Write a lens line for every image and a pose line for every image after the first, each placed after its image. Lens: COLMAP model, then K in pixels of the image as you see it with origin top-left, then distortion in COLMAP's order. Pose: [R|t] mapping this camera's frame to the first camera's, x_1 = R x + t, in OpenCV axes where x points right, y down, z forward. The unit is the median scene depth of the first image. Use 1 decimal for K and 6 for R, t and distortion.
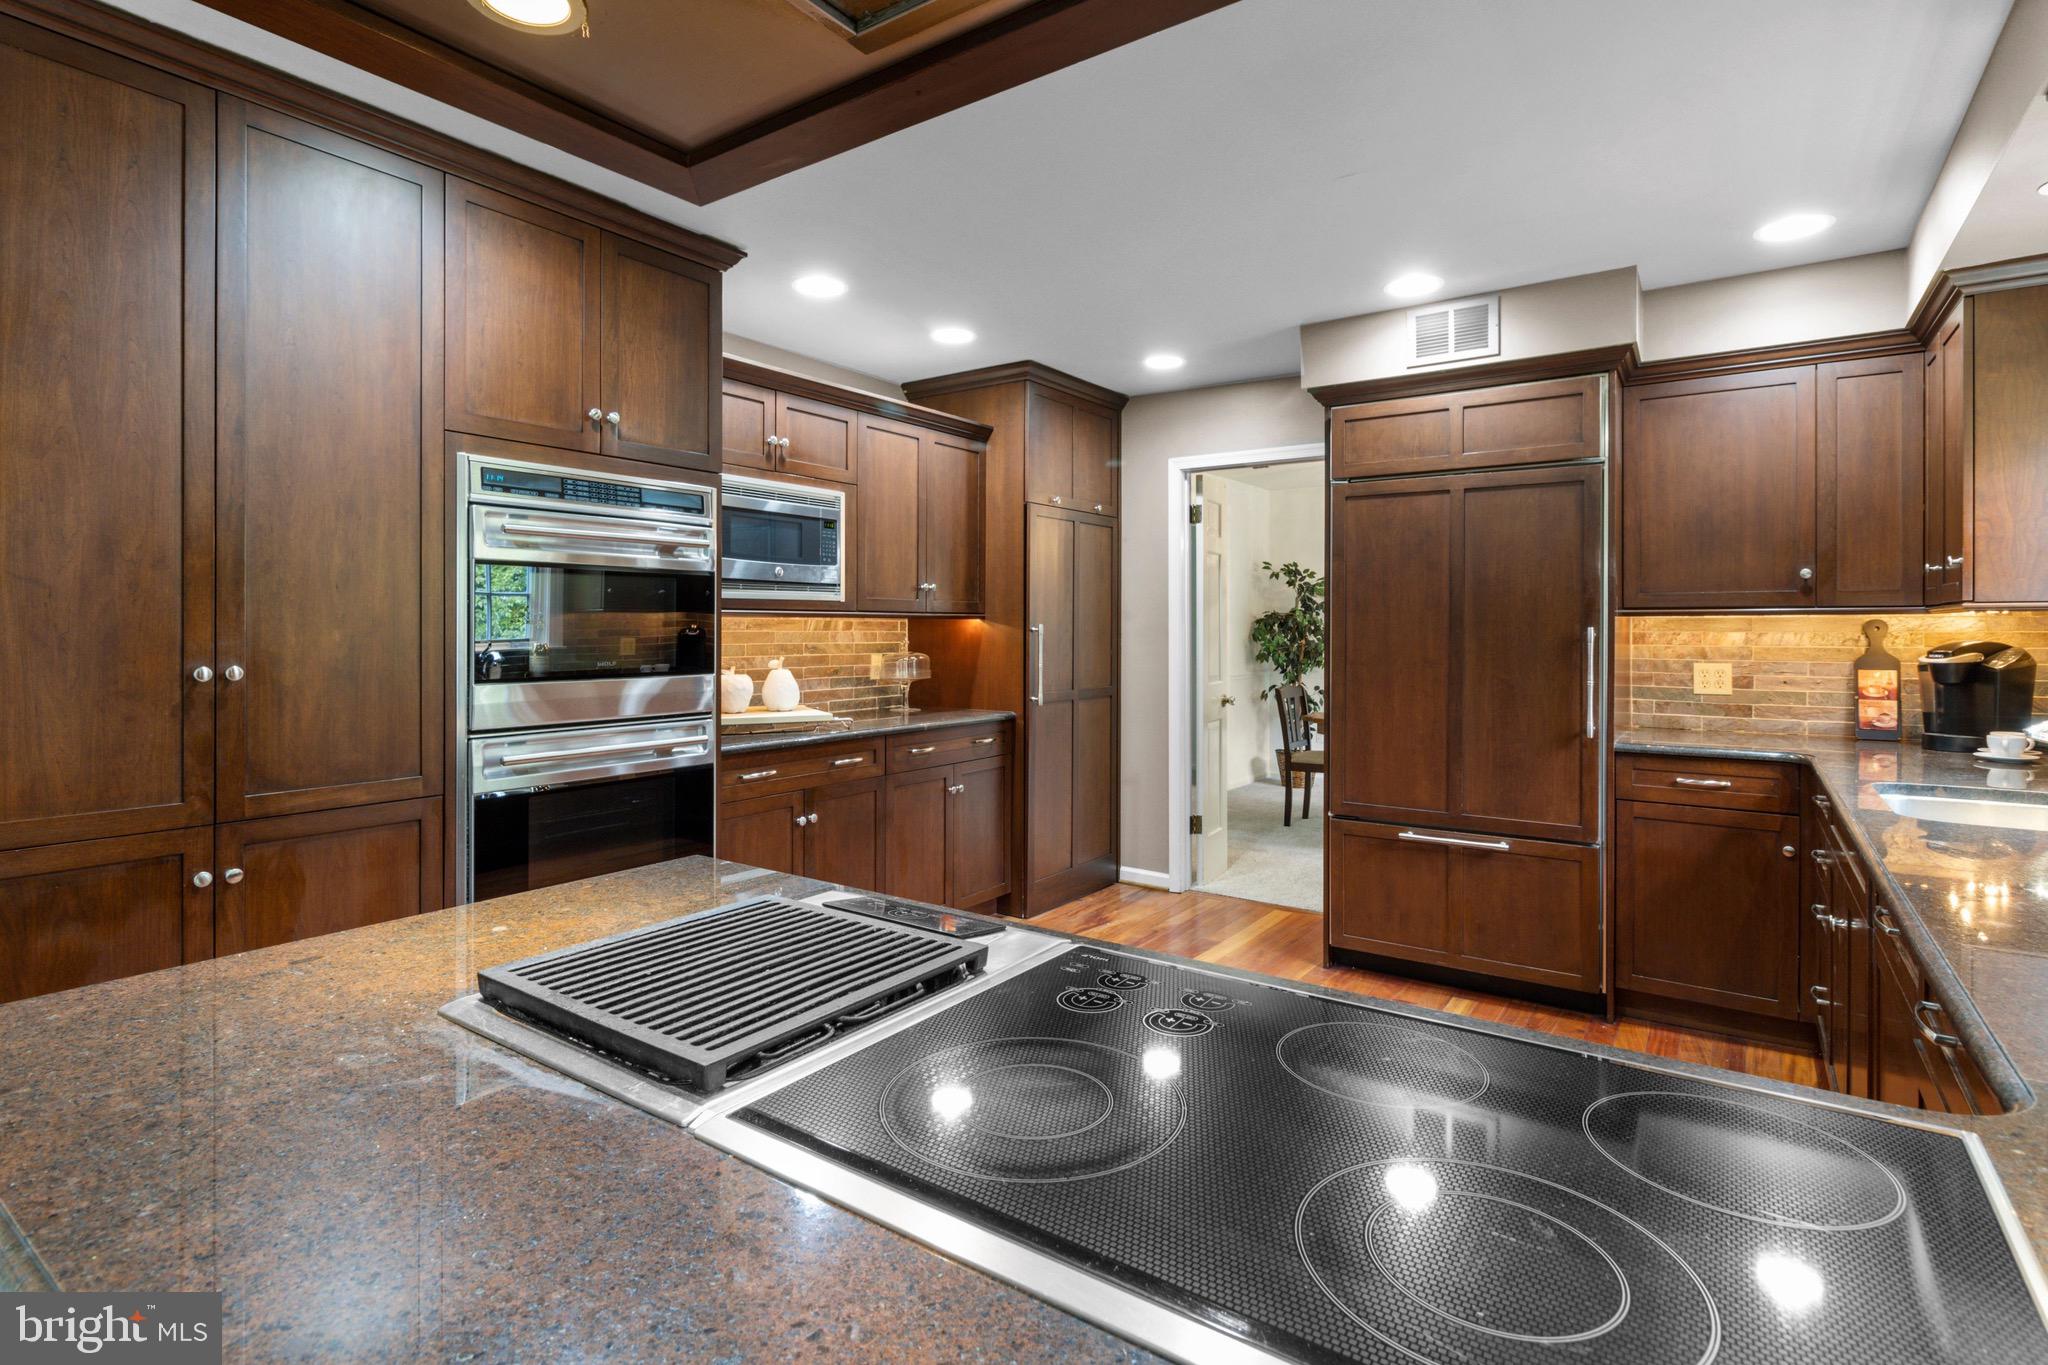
lens RADIAL K [[998.1, 0, 950.8], [0, 998.1, 627.8], [0, 0, 1]] dist [-0.001815, -0.001110]
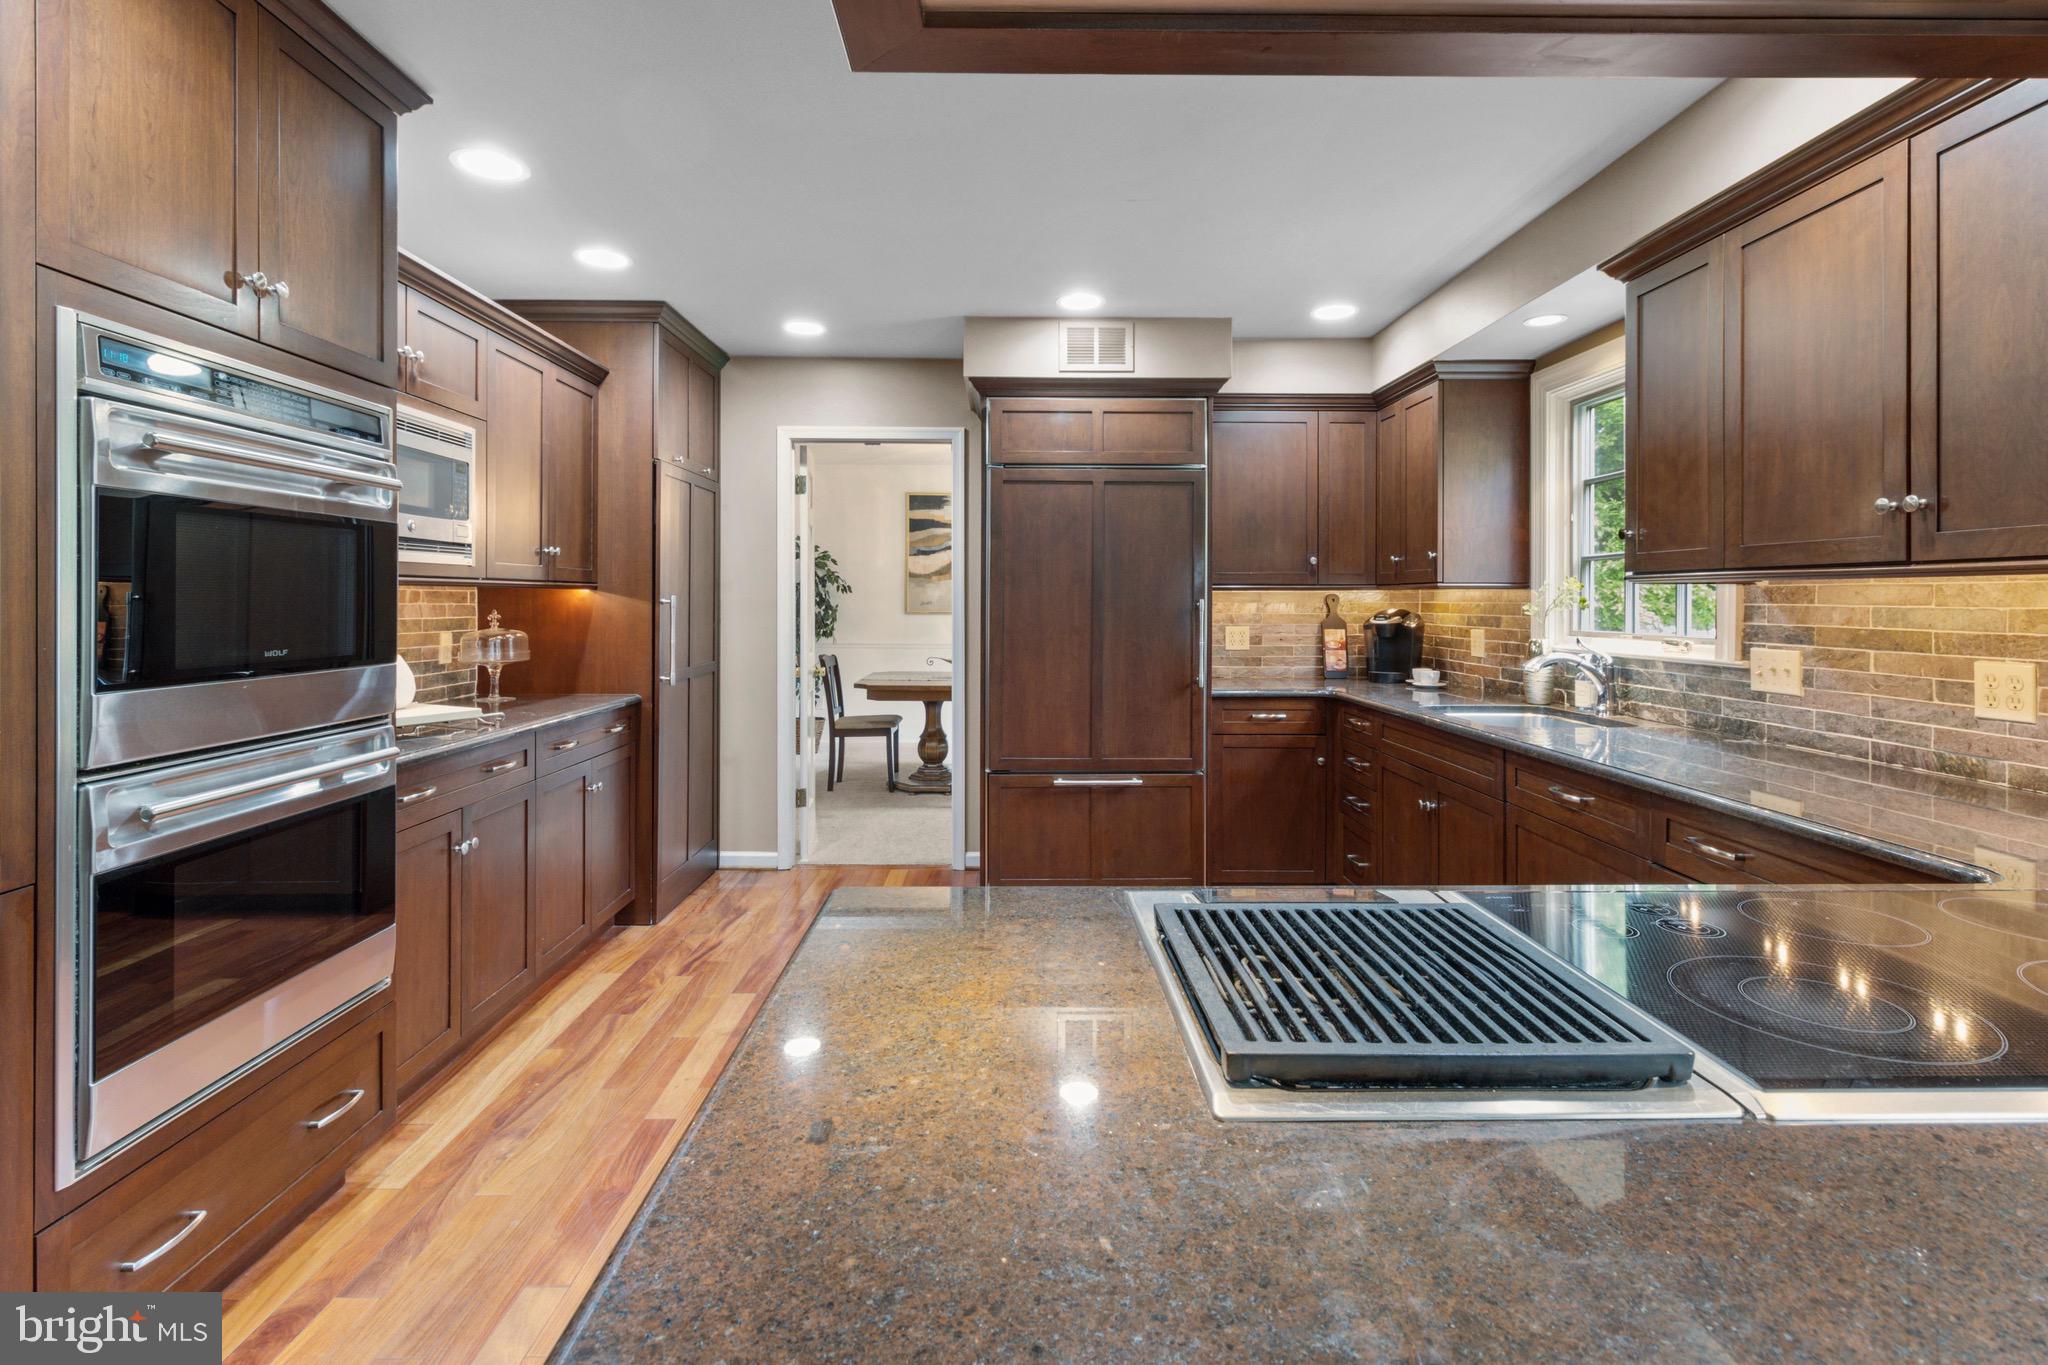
lens RADIAL K [[998.1, 0, 1000.8], [0, 998.1, 602.4], [0, 0, 1]] dist [-0.001815, -0.001110]
pose [[0.797889, -0.001483, 0.602802, -0.287613], [-0.000526, 0.999995, 0.003156, -0.000507], [-0.602804, -0.002836, 0.797885, 0.133364]]
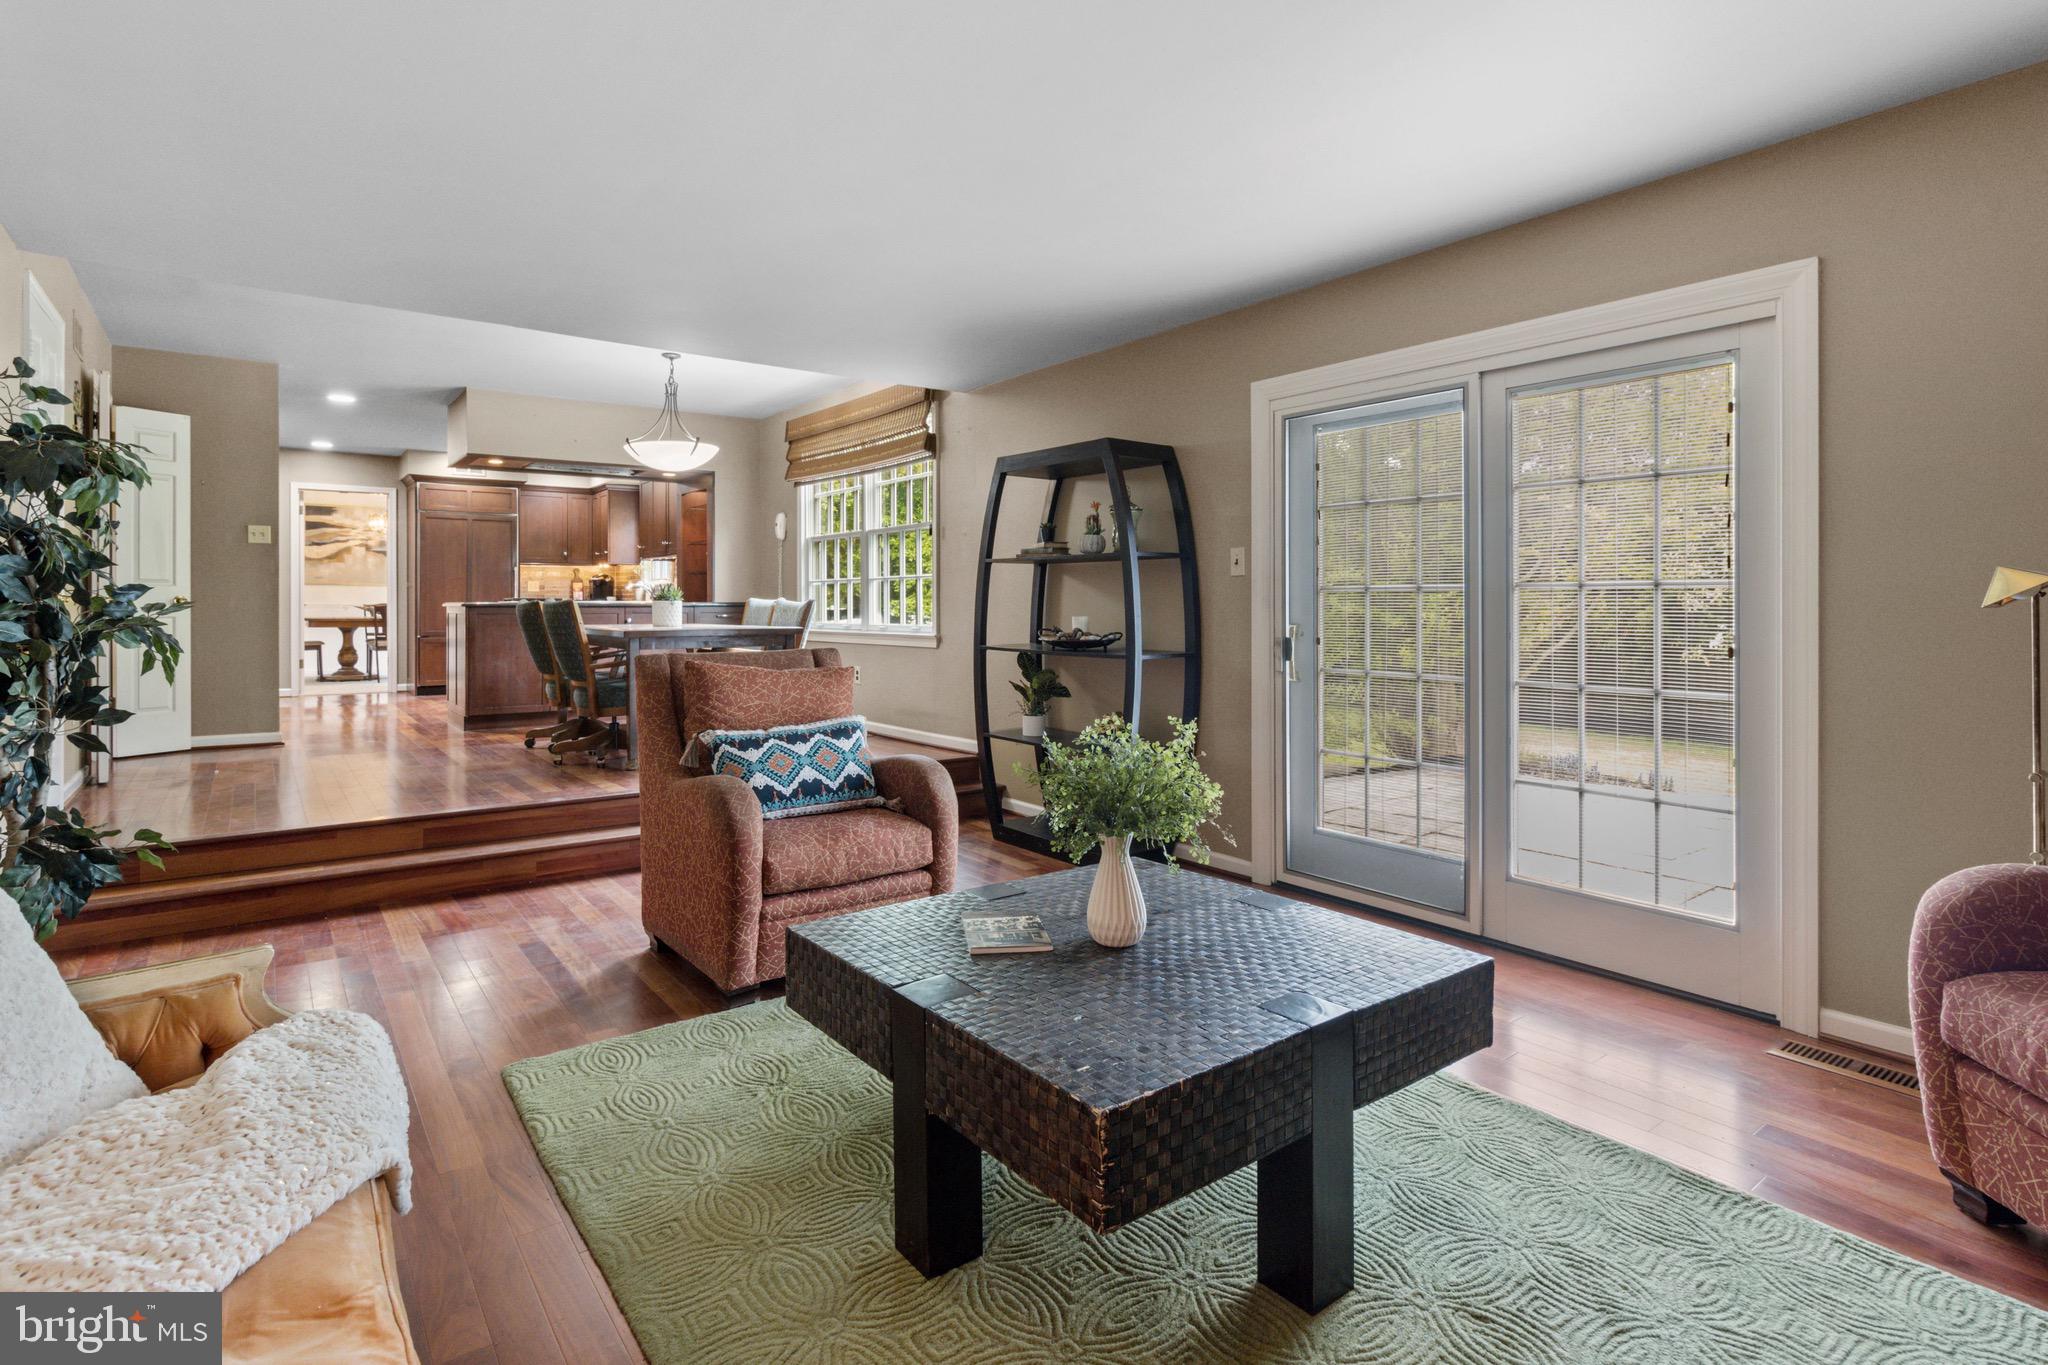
lens RADIAL K [[998.1, 0, 1027.5], [0, 998.1, 605.1], [0, 0, 1]] dist [-0.001815, -0.001110]
pose [[0.257019, -0.005931, 0.966388, -1.814819], [0.002005, 0.999982, 0.005604, 0.094275], [-0.966404, 0.000497, 0.257026, -1.257709]]
